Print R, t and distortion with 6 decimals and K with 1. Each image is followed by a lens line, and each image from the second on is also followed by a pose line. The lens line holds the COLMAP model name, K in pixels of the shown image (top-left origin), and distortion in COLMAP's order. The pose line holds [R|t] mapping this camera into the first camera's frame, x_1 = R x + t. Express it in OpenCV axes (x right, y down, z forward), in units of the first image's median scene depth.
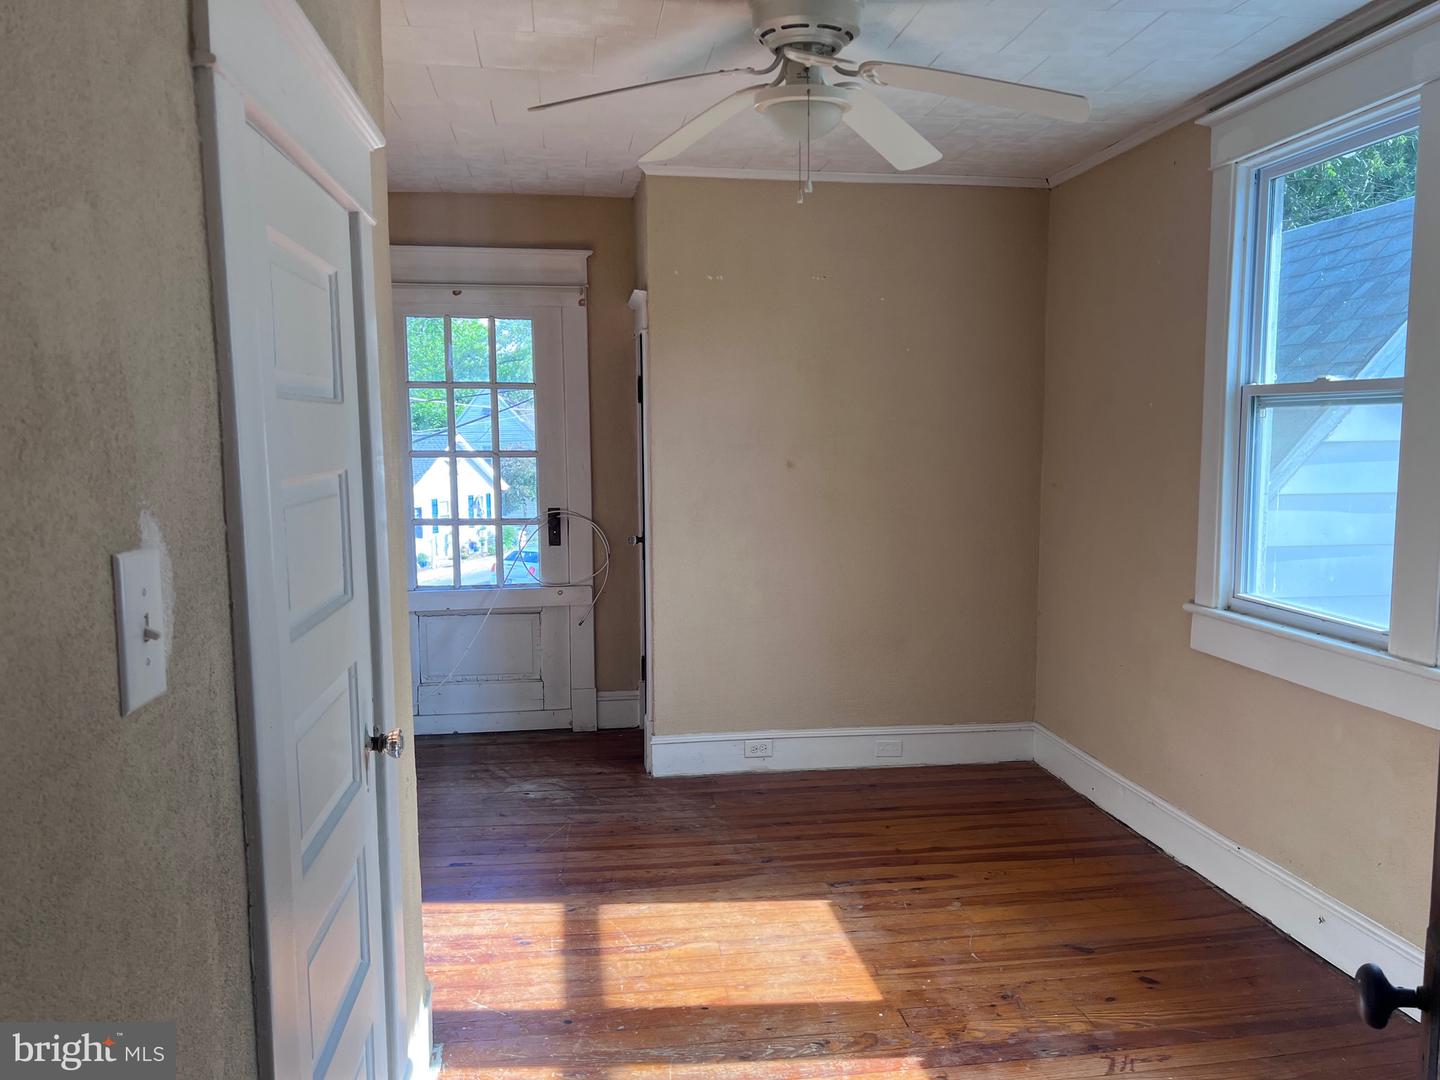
lens RADIAL K [[1077.3, 0, 724.1], [0, 1077.3, 540.5], [0, 0, 1]] dist [0.045159, -0.050588]
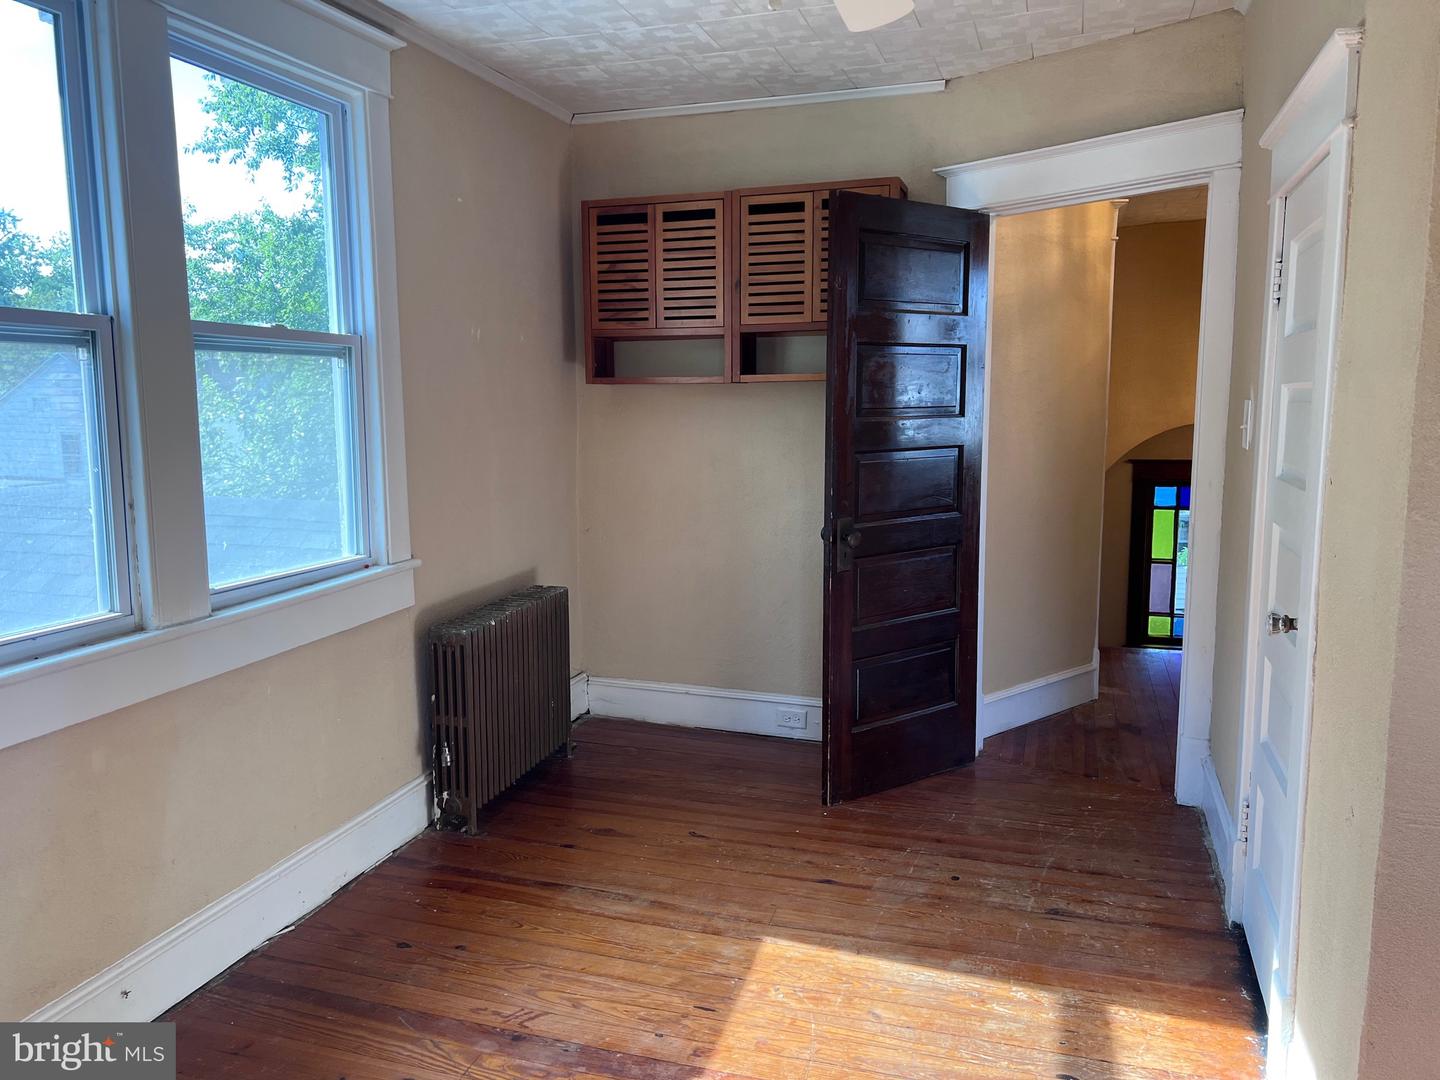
lens RADIAL K [[1077.3, 0, 726.2], [0, 1077.3, 534.1], [0, 0, 1]] dist [0.045159, -0.050588]
pose [[-0.895184, -0.048626, 0.443036, -0.207645], [0.058565, 0.972578, 0.225081, -0.149785], [-0.441832, 0.227436, -0.867789, 1.603899]]
